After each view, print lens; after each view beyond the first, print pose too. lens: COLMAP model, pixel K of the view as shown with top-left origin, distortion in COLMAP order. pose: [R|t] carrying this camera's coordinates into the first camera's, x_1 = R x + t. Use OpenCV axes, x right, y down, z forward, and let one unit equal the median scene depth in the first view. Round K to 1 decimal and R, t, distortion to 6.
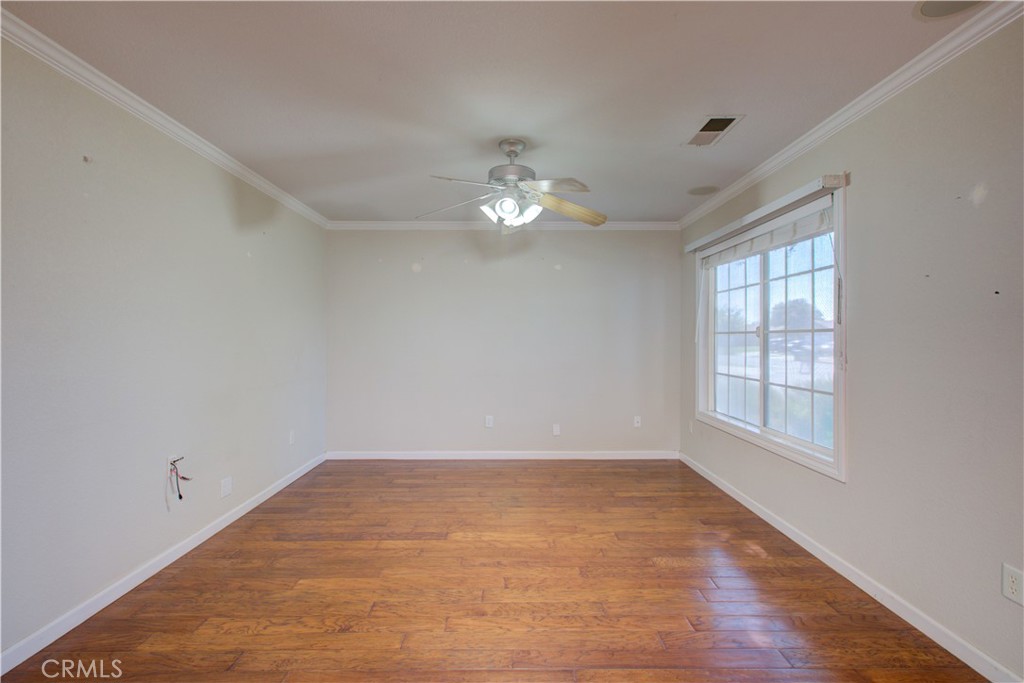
lens RADIAL K [[483.9, 0, 515.0], [0, 483.9, 340.5], [0, 0, 1]] dist [-0.001337, -0.000066]
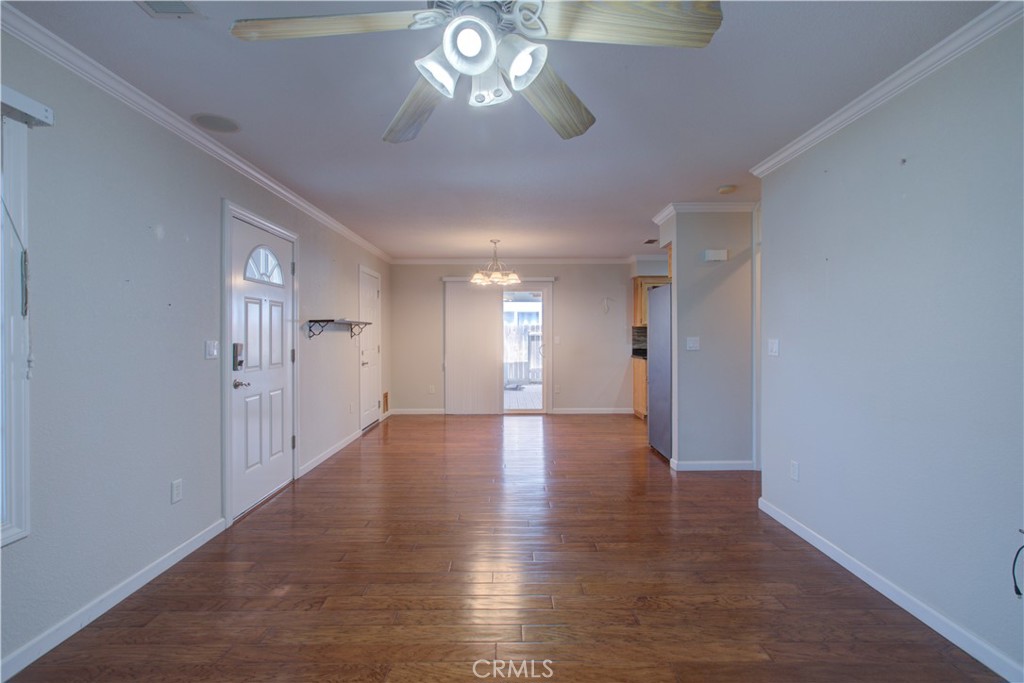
lens RADIAL K [[483.9, 0, 509.3], [0, 483.9, 338.4], [0, 0, 1]] dist [-0.001337, -0.000066]
pose [[-0.999961, -0.000607, 0.008783, -0.053751], [-0.000498, 0.999924, 0.012346, -0.010875], [-0.008790, 0.012341, -0.999885, 1.980377]]
